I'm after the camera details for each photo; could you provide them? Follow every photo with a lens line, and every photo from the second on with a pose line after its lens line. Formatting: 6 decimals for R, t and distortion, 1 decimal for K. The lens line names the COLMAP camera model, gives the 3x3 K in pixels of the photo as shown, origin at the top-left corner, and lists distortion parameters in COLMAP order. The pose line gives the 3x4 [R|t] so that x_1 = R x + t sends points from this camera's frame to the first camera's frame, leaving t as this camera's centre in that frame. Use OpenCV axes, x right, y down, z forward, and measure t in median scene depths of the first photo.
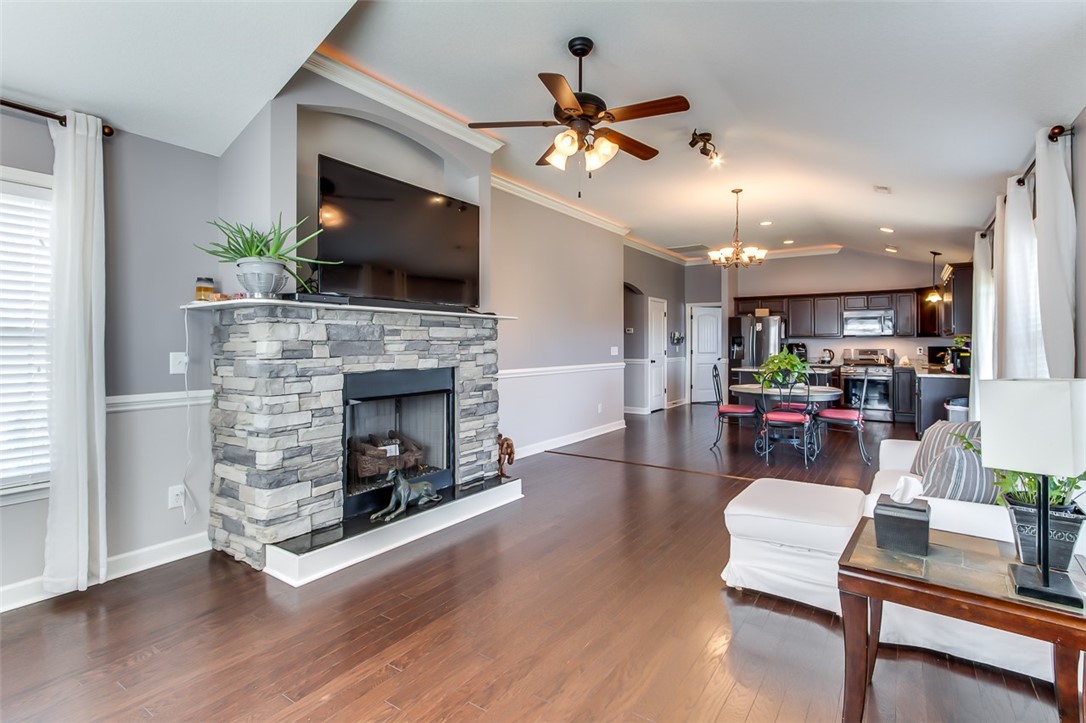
lens RADIAL K [[527.1, 0, 544.3], [0, 527.1, 346.0], [0, 0, 1]] dist [0.001646, 0.000550]
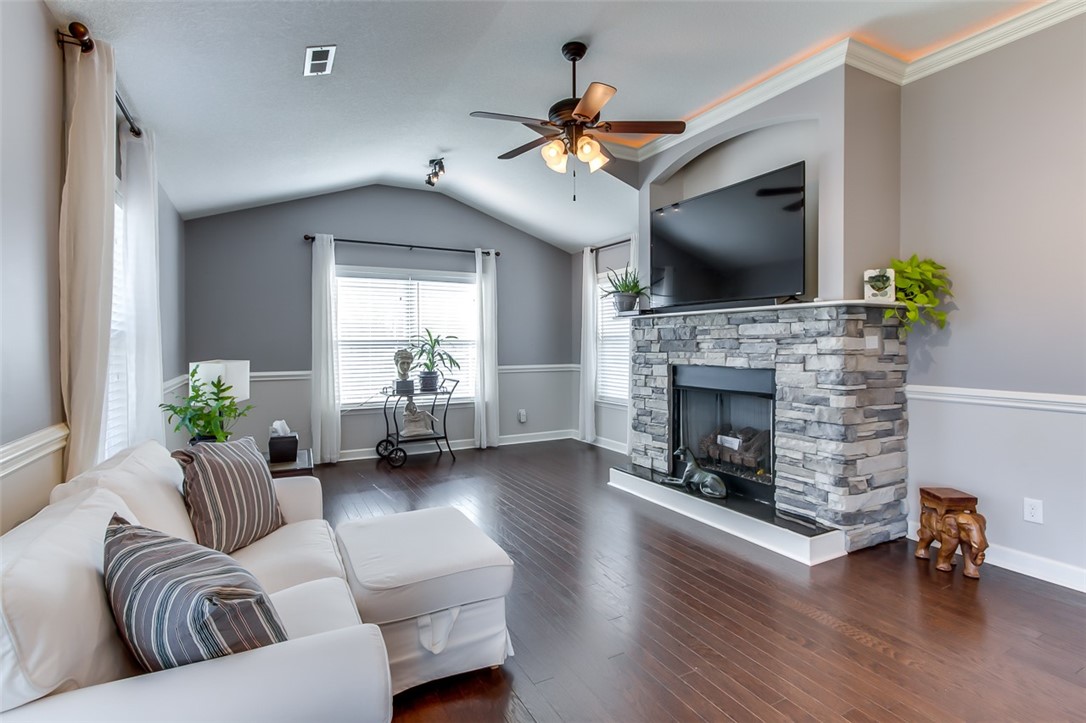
lens RADIAL K [[527.1, 0, 544.3], [0, 527.1, 346.0], [0, 0, 1]] dist [0.001646, 0.000550]
pose [[-0.453754, 0.004968, -0.891113, 0.866504], [-0.001412, 0.999979, 0.006294, -0.002729], [0.891126, 0.004115, -0.453738, 1.199417]]
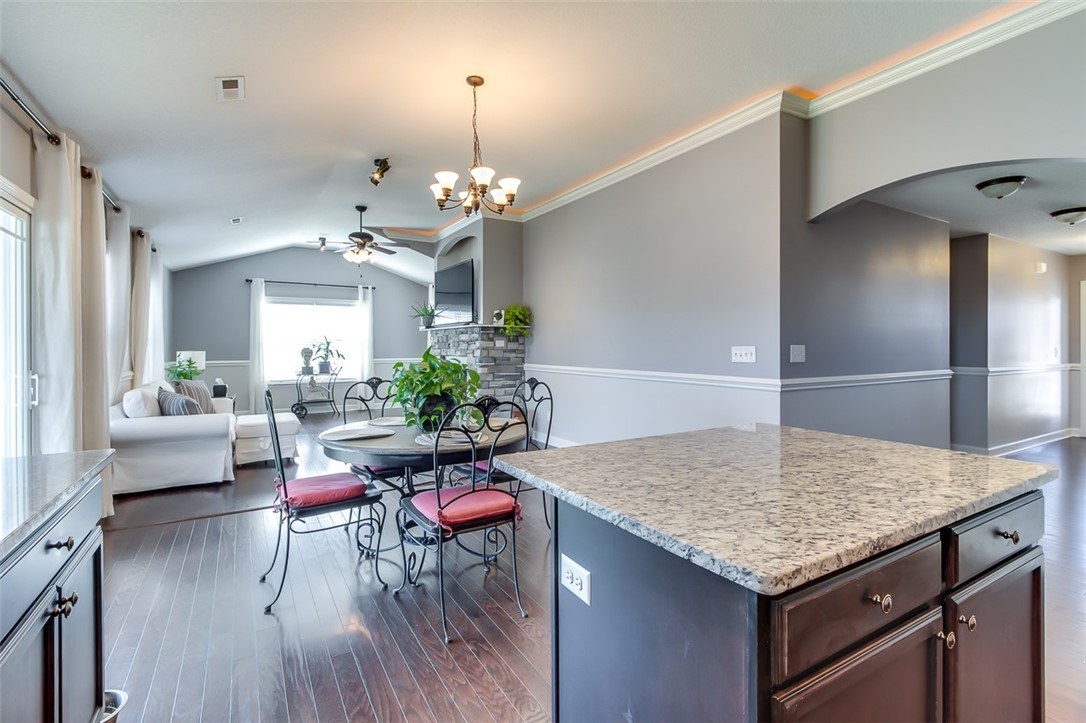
lens RADIAL K [[507.9, 0, 541.8], [0, 507.9, 345.8], [0, 0, 1]] dist [-0.003586, -0.000541]
pose [[-0.415590, -0.002500, -0.909548, 1.445864], [-0.004258, 0.999991, -0.000803, 0.005039], [0.909542, 0.003539, -0.415597, 2.194956]]
